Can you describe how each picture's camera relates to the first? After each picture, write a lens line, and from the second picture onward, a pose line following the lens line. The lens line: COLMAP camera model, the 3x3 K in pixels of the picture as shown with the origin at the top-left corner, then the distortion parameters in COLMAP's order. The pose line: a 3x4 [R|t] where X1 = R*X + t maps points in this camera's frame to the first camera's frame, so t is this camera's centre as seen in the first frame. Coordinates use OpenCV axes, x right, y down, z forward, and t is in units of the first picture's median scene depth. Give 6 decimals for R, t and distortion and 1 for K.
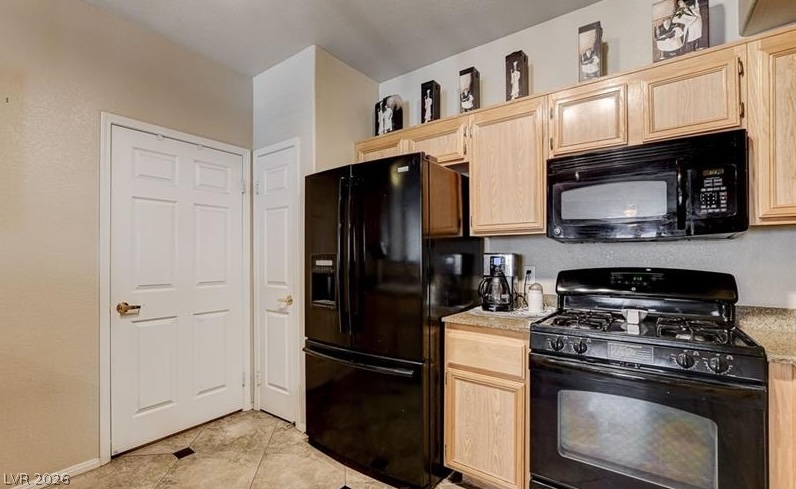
lens RADIAL K [[351.8, 0, 395.7], [0, 351.8, 254.6], [0, 0, 1]] dist [-0.011770, 0.000197]
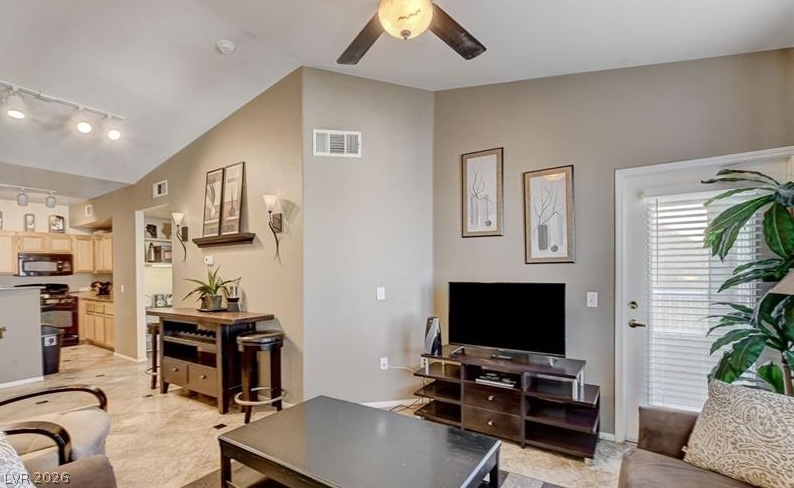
lens RADIAL K [[365.8, 0, 392.7], [0, 365.8, 267.0], [0, 0, 1]] dist [-0.004063, -0.000665]
pose [[-0.052289, 0.010649, 0.998575, -3.082862], [0.008555, 0.999911, -0.010215, -0.062752], [-0.998595, 0.008008, -0.052375, -2.283887]]
